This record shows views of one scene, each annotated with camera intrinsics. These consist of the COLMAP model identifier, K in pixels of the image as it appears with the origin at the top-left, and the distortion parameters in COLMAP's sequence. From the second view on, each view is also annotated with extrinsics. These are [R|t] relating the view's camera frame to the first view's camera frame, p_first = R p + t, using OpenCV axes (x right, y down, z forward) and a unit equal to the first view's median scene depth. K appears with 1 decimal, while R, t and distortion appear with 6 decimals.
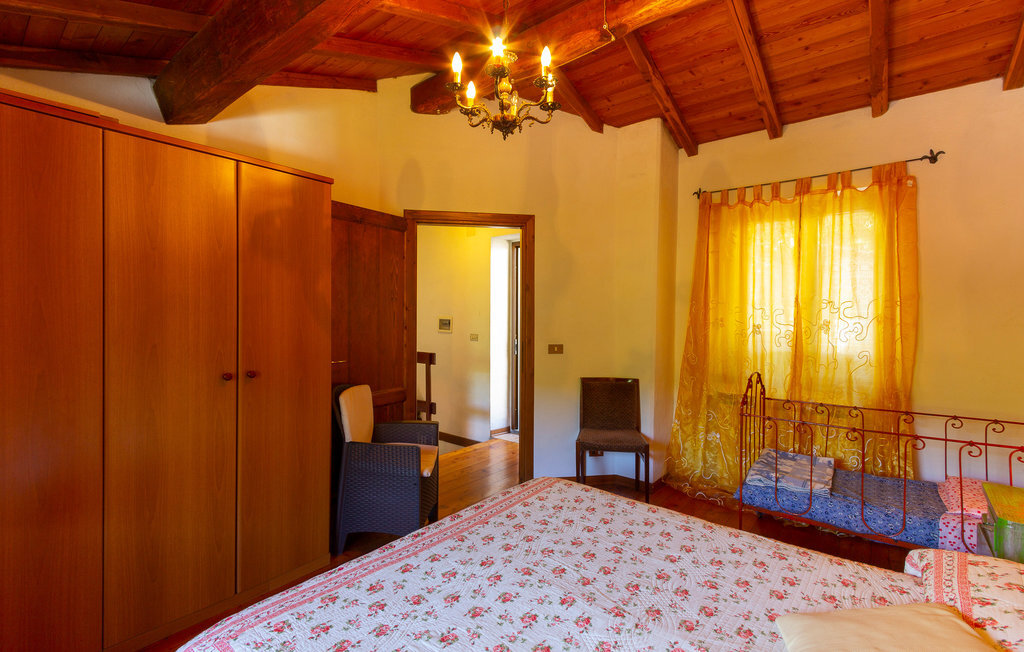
lens RADIAL K [[466.9, 0, 510.2], [0, 466.9, 317.3], [0, 0, 1]] dist [0.001615, 0.000083]
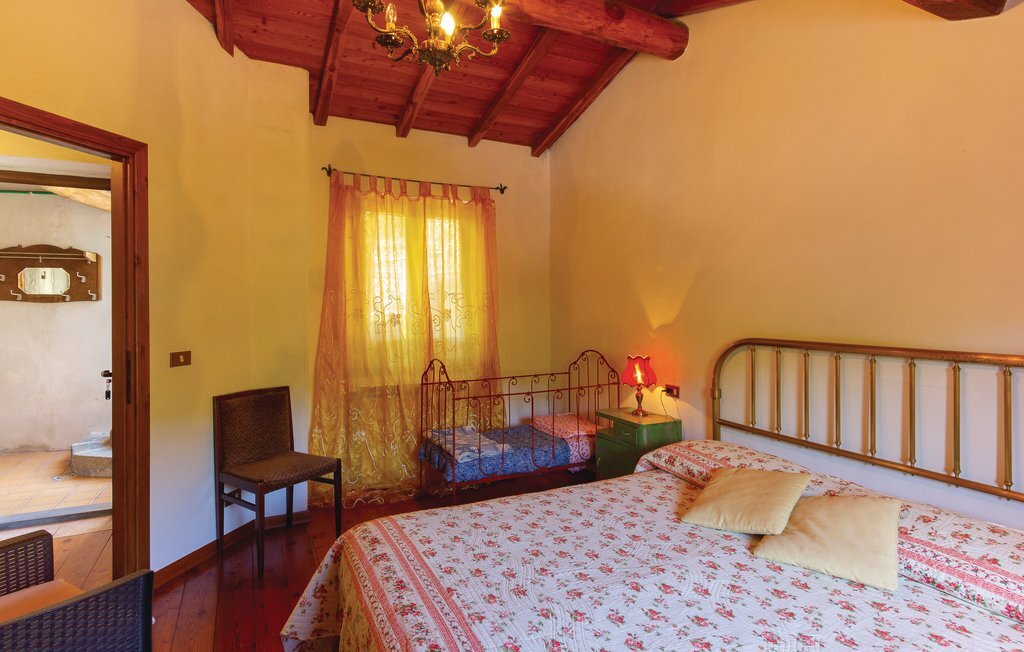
lens RADIAL K [[519.9, 0, 511.2], [0, 519.9, 300.0], [0, 0, 1]] dist [0.001918, 0.000142]
pose [[0.407617, 0.004890, 0.913140, -0.470974], [0.008130, 0.999927, -0.008984, -0.004770], [-0.913117, 0.011086, 0.407547, 0.356186]]
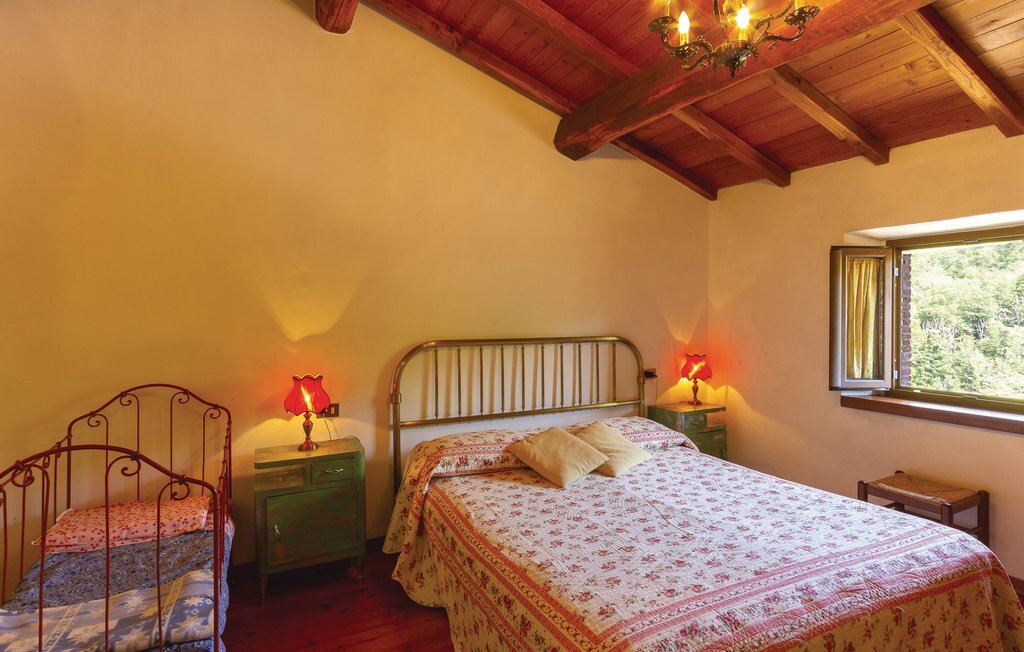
lens RADIAL K [[511.0, 0, 505.8], [0, 511.0, 317.9], [0, 0, 1]] dist [-0.000539, -0.000417]
pose [[-0.903483, -0.006566, 0.428573, -0.020969], [0.001500, 0.999828, 0.018481, -0.007411], [-0.428621, 0.017340, -0.903318, 1.216022]]
